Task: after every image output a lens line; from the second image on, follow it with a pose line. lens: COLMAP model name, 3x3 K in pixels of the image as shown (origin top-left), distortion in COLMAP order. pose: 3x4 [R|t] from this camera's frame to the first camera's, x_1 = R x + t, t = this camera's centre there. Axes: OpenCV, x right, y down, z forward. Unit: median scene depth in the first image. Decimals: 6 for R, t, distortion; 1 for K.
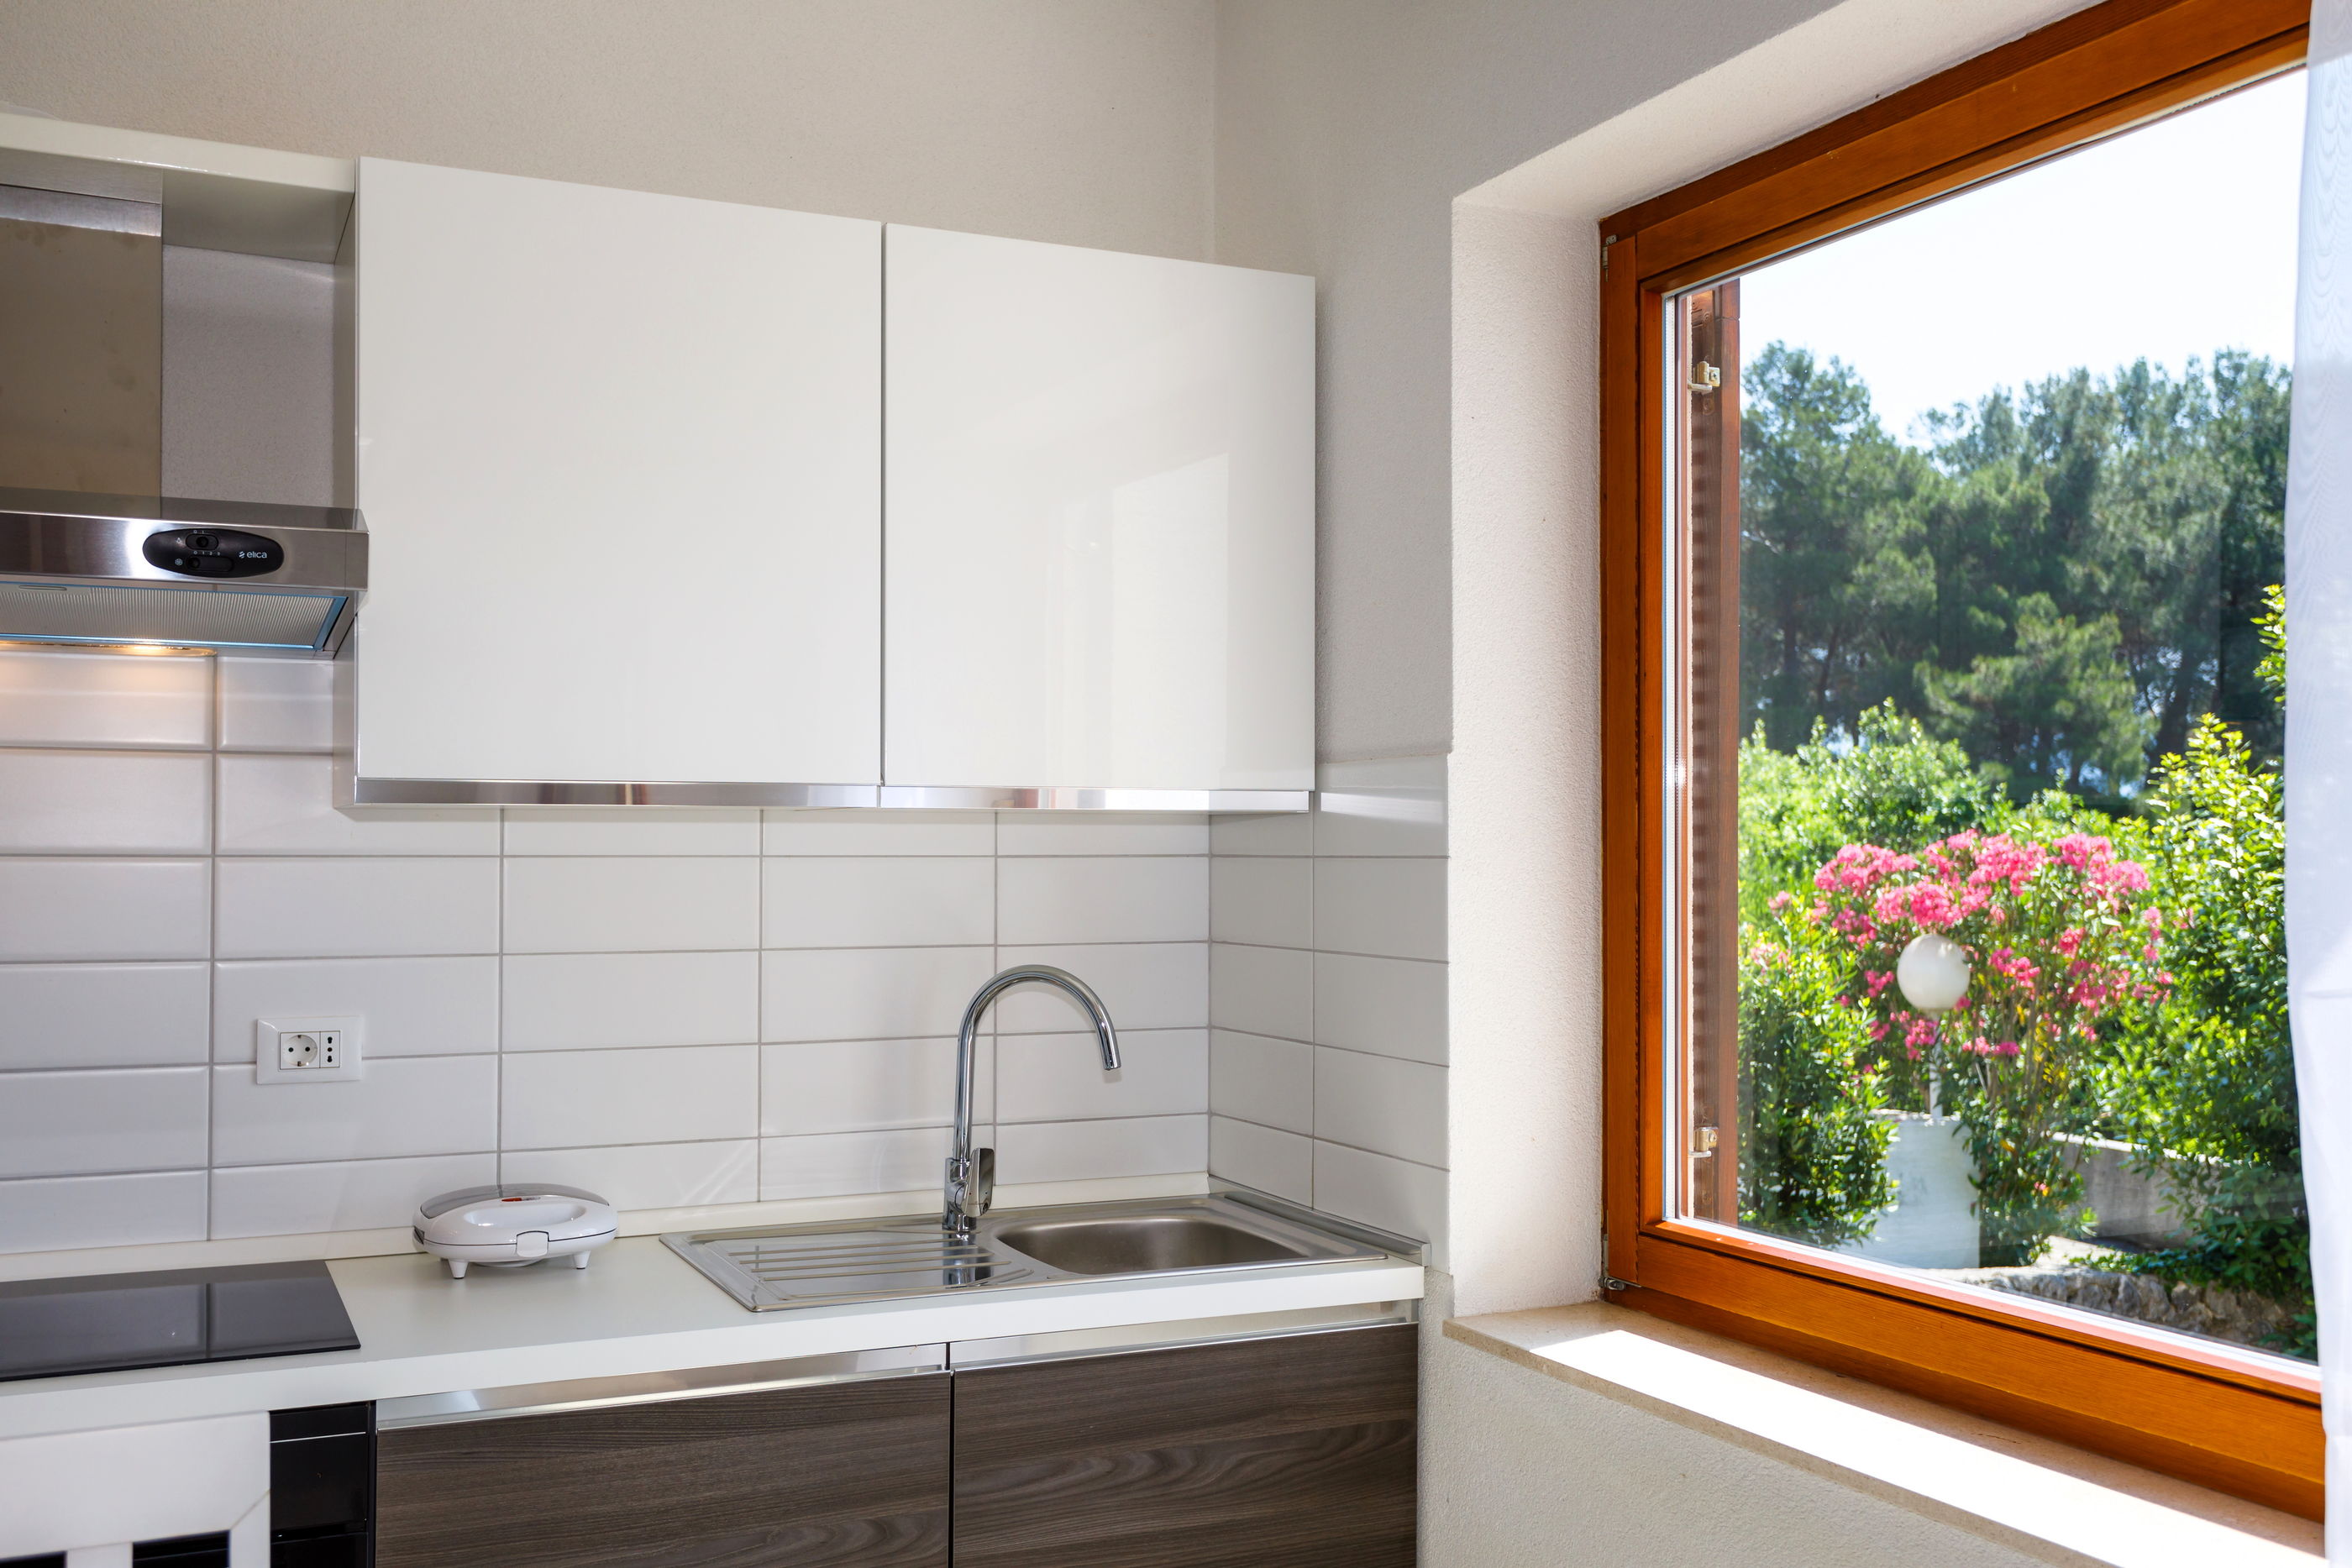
lens RADIAL K [[2216.7, 0, 1176.0], [0, 2216.7, 784.0], [0, 0, 1]] dist [0.002302, -0.001580]
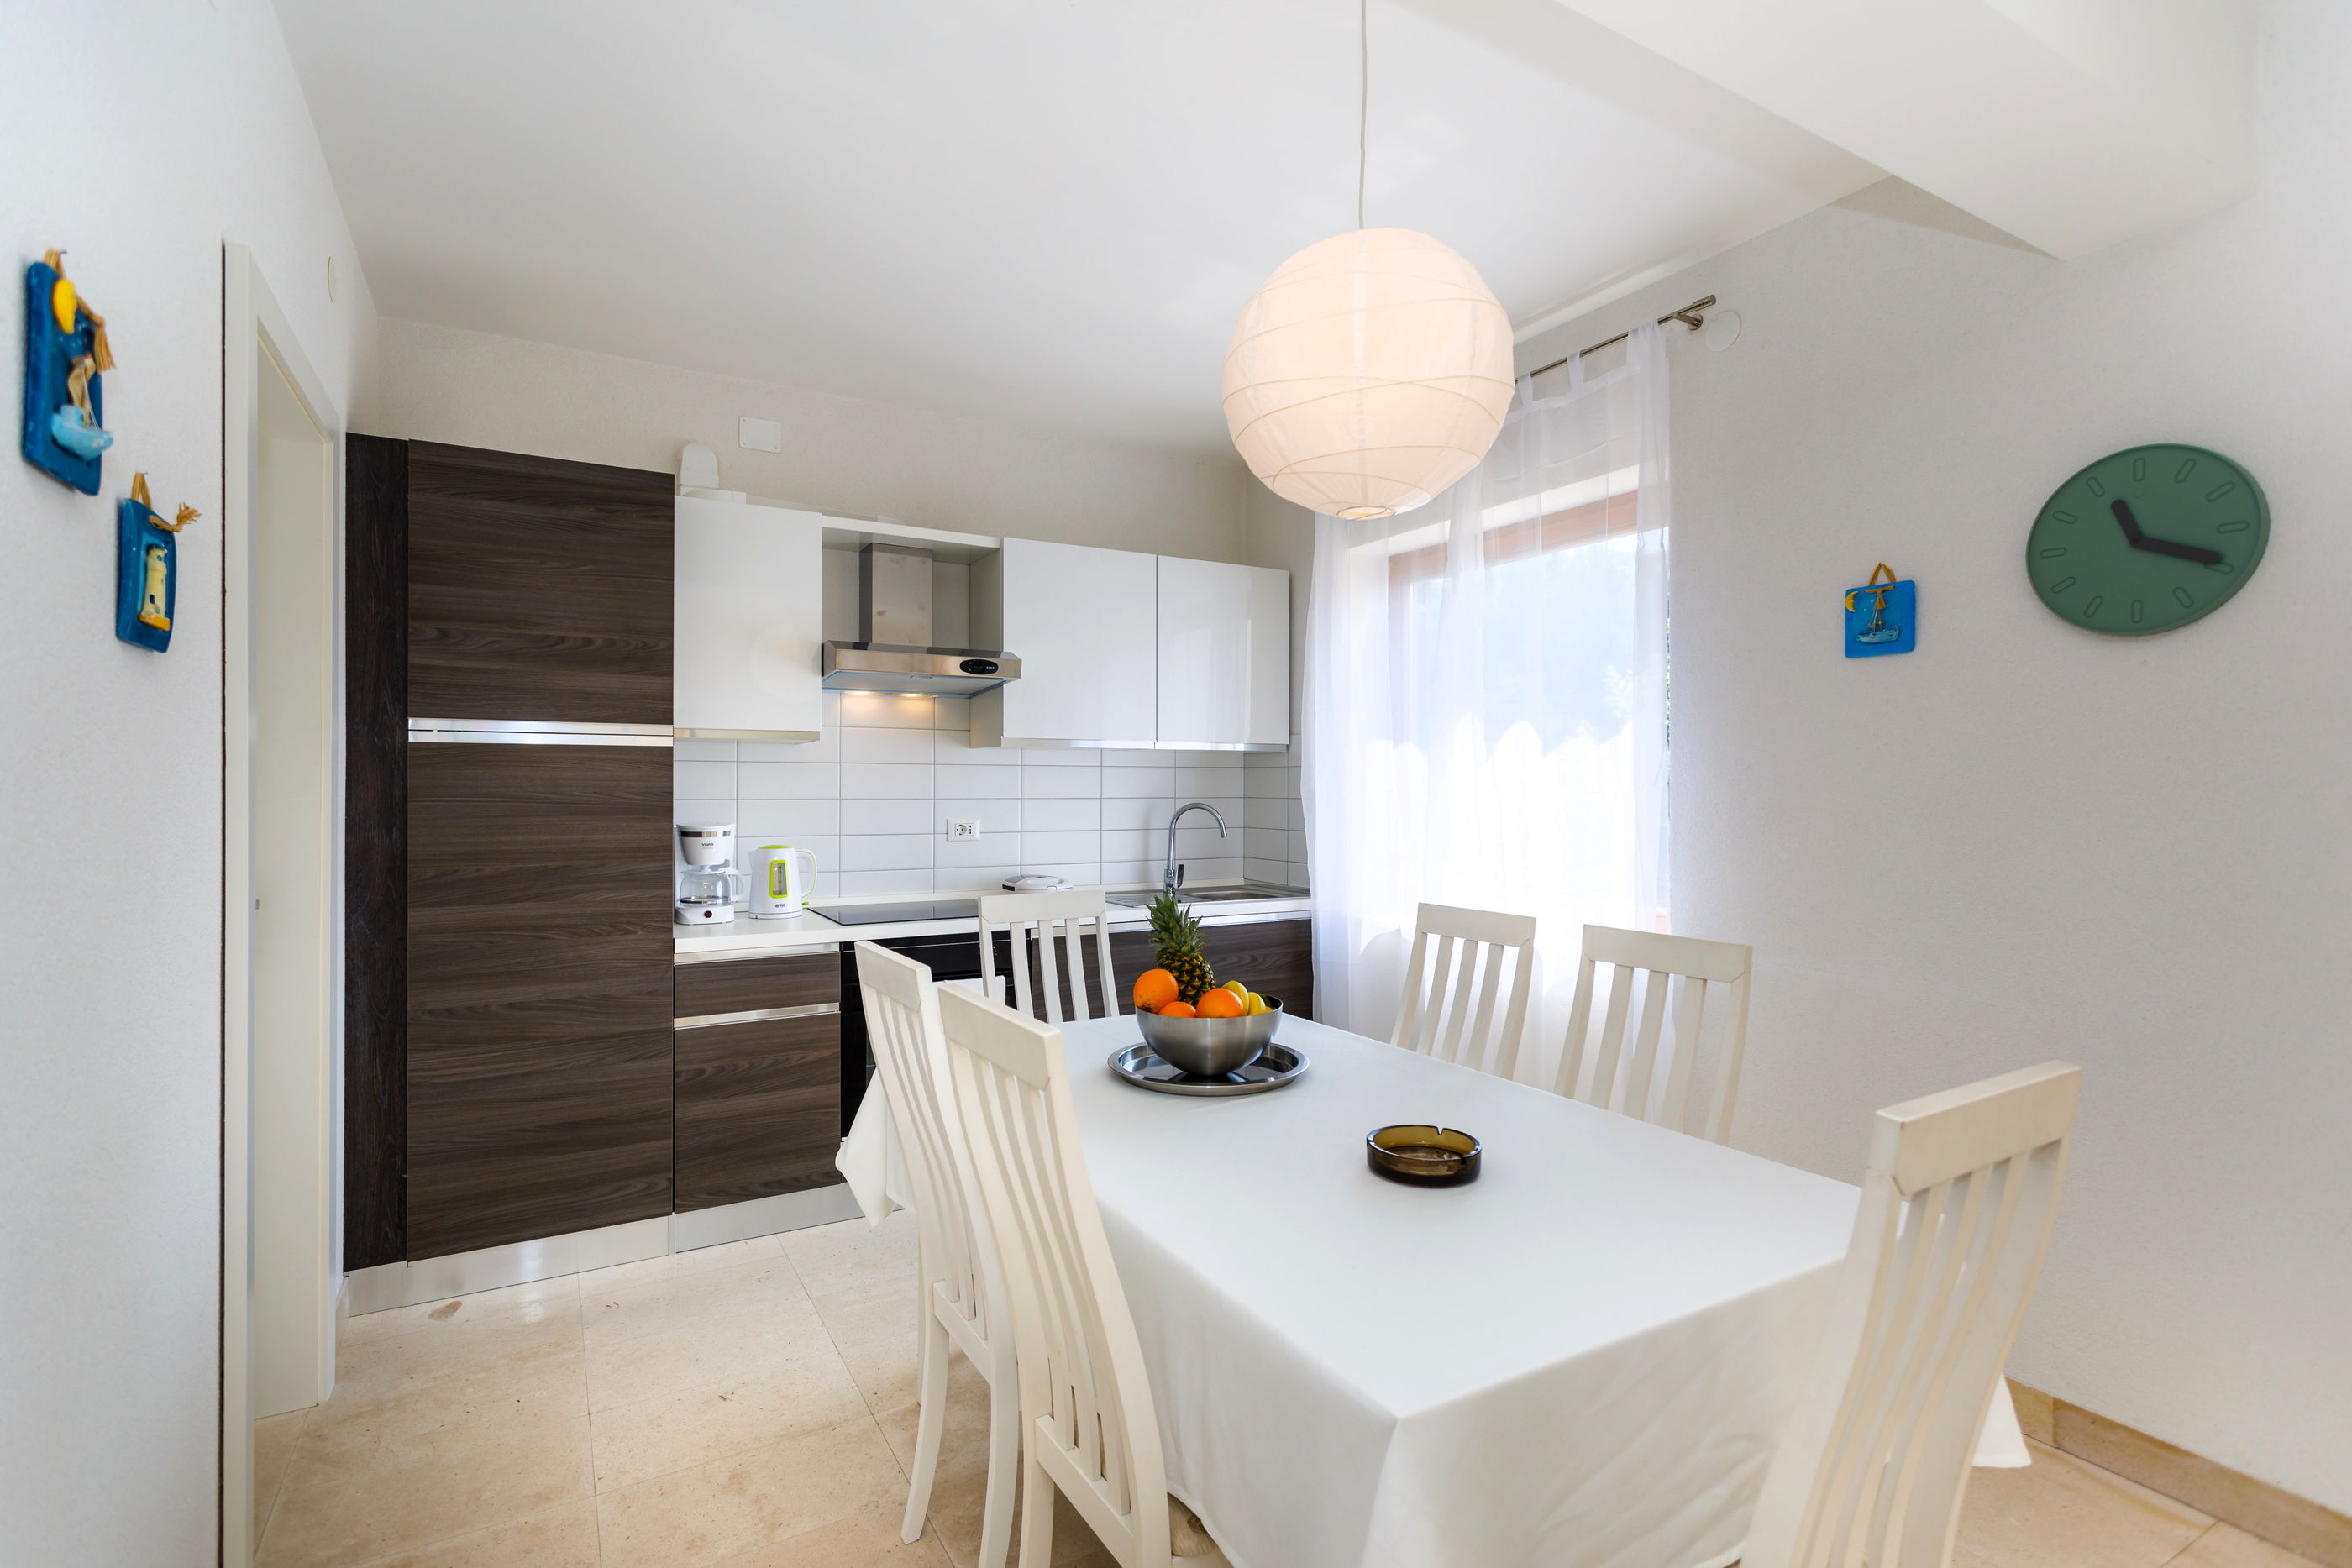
lens RADIAL K [[1128.2, 0, 1176.0], [0, 1128.2, 784.0], [0, 0, 1]] dist [-0.003155, 0.000074]
pose [[0.996451, 0.000296, 0.084170, -0.234725], [-0.002833, 0.999545, 0.030027, 0.012105], [-0.084123, -0.030159, 0.995999, -0.534003]]
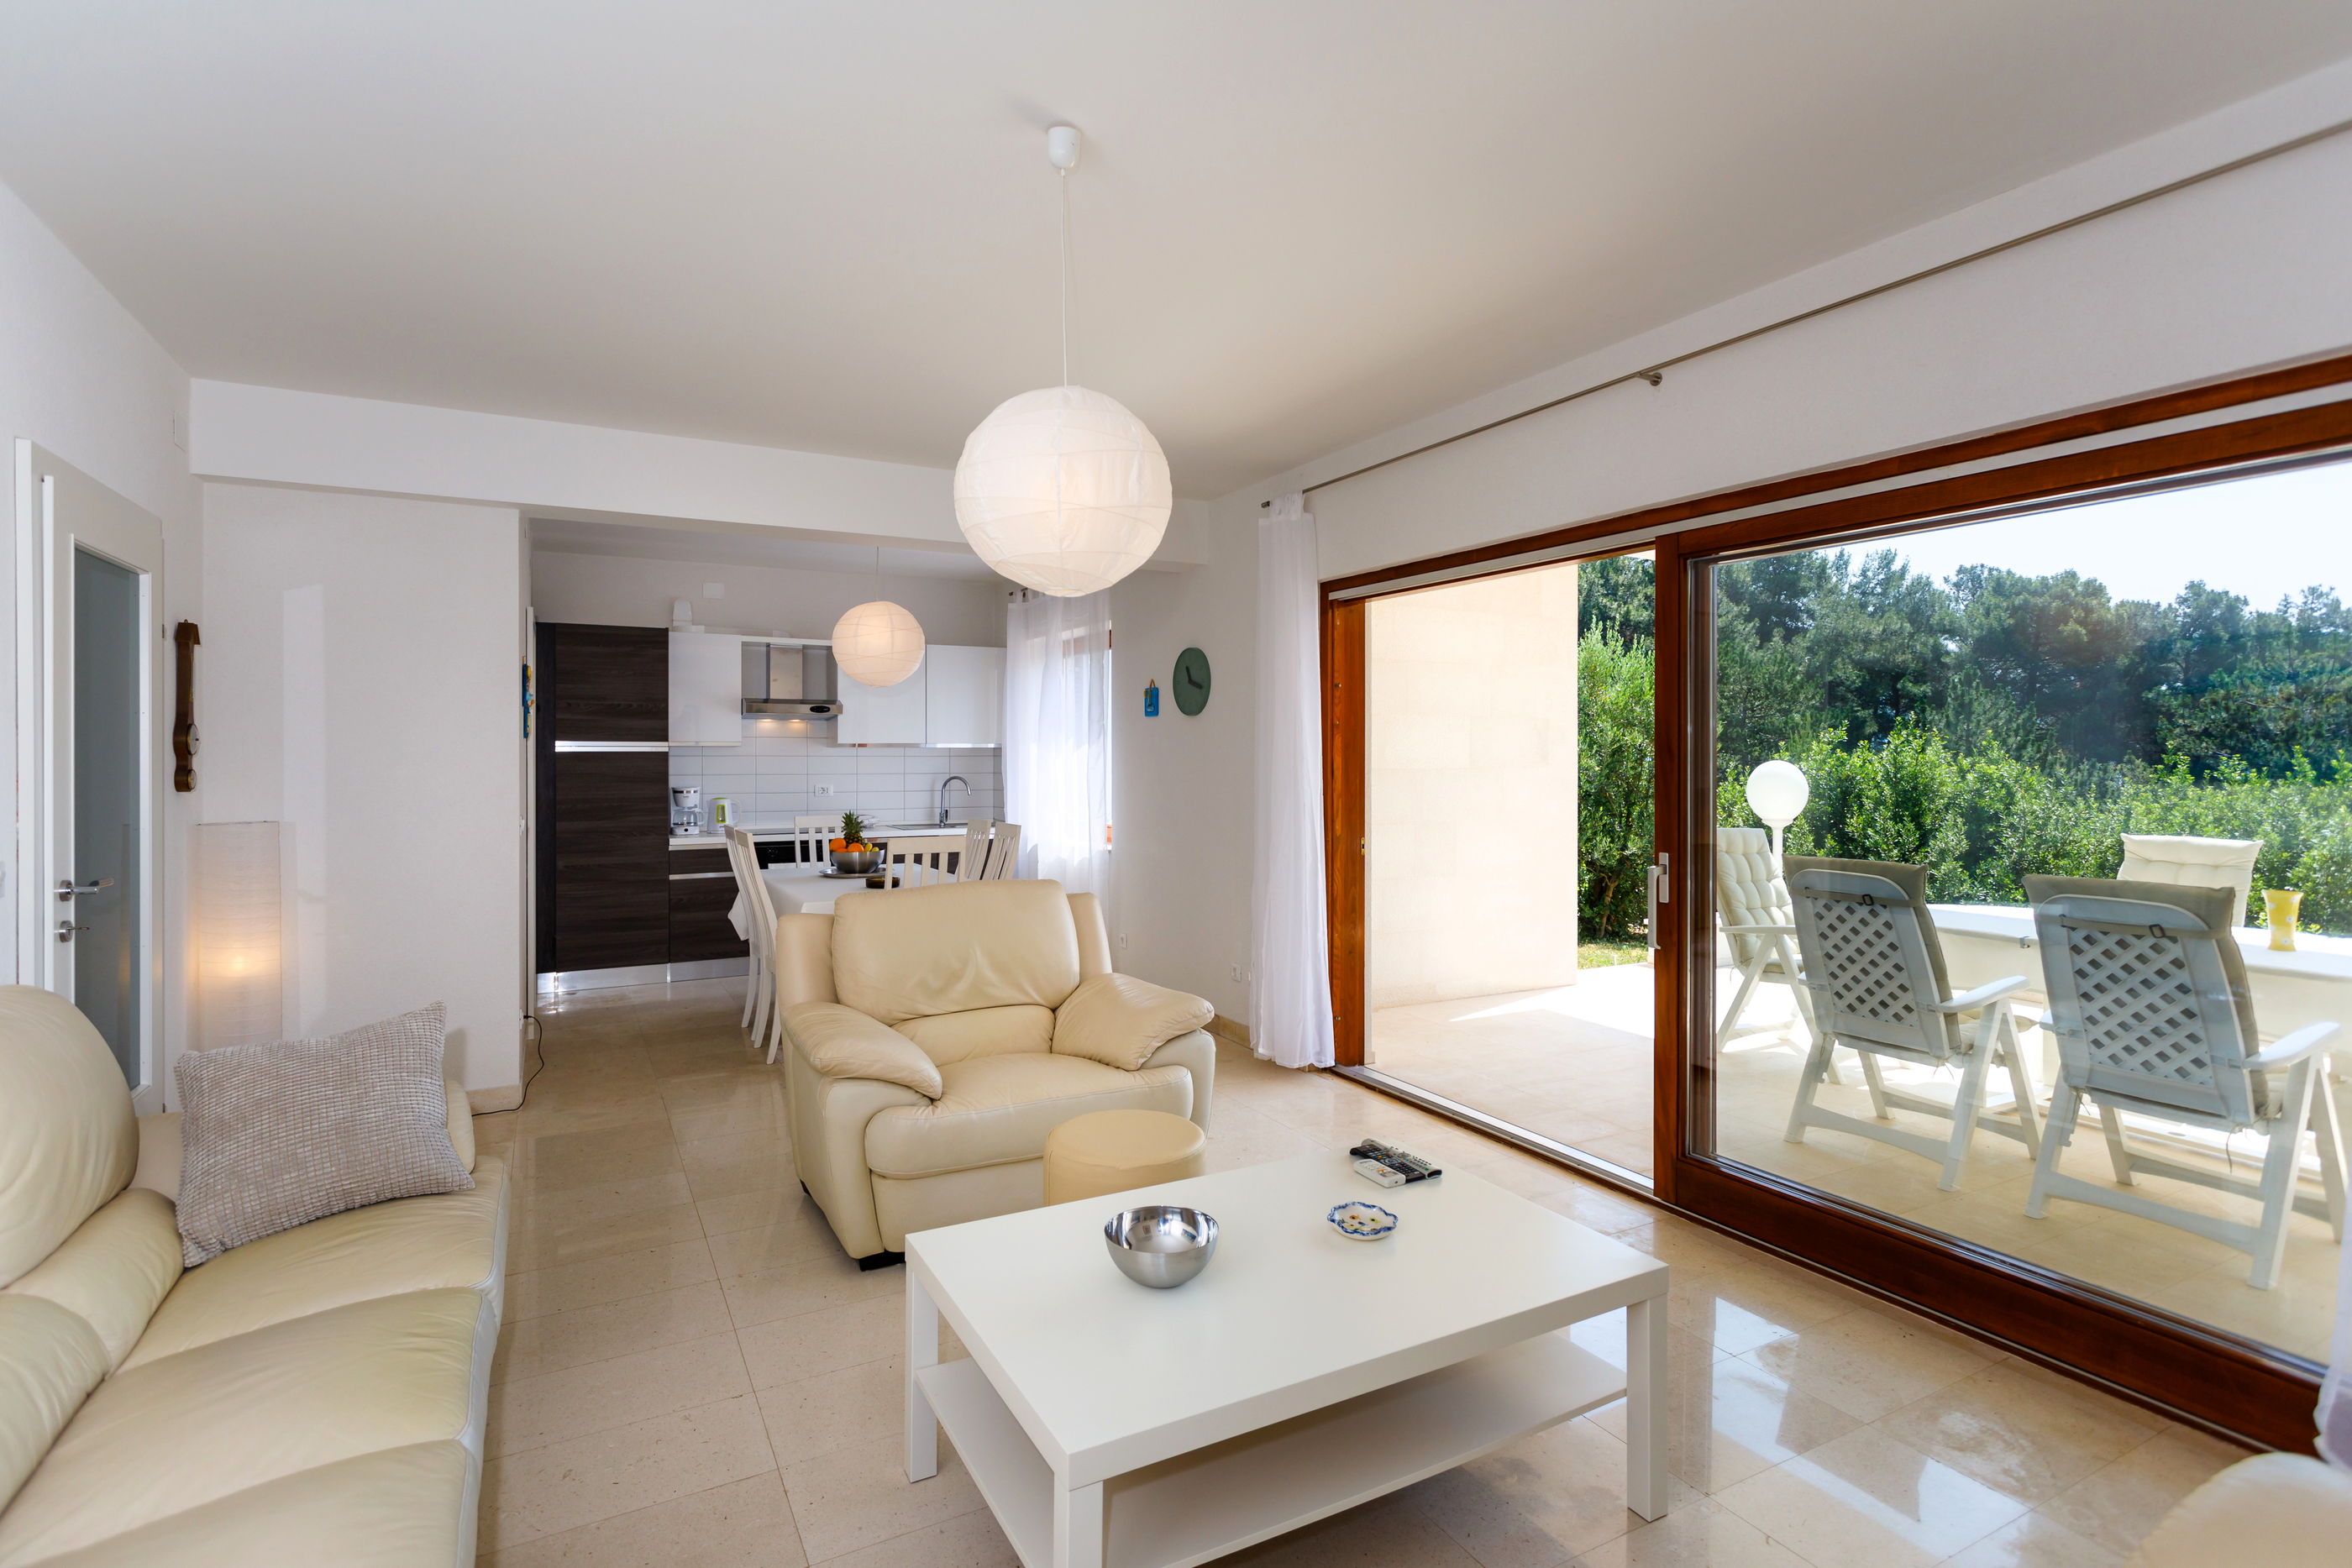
lens RADIAL K [[1147.6, 0, 1178.2], [0, 1147.6, 760.1], [0, 0, 1]] dist [0.001599, 0.000134]
pose [[0.997868, -0.002167, 0.065229, 0.321011], [0.000025, 0.999461, 0.032828, -0.054436], [-0.065265, -0.032757, 0.997330, -1.980099]]
